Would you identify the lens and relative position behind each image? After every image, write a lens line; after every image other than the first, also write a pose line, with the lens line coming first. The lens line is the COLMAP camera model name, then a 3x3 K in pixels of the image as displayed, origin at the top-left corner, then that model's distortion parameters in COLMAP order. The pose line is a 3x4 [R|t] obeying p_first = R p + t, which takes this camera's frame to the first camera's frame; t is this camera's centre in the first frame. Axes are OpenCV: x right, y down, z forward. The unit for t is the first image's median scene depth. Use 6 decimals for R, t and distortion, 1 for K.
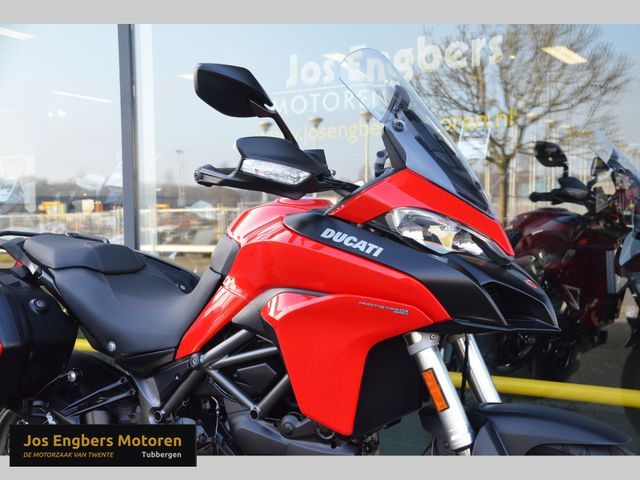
lens RADIAL K [[793.6, 0, 330.9], [0, 793.6, 248.5], [0, 0, 1]] dist [0.062605, 0.000000]
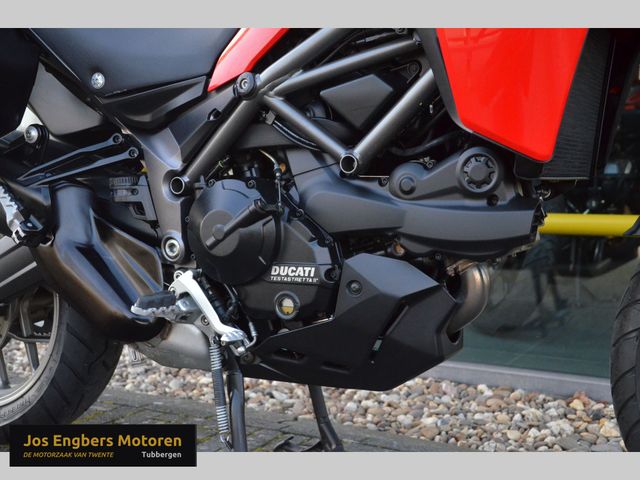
lens RADIAL K [[826.7, 0, 324.9], [0, 826.7, 246.7], [0, 0, 1]] dist [0.096249, 0.000000]
pose [[0.997250, 0.014163, 0.072748, -0.150833], [-0.018614, 0.997972, 0.060869, 0.220635], [-0.071738, -0.062056, 0.995491, 0.344122]]
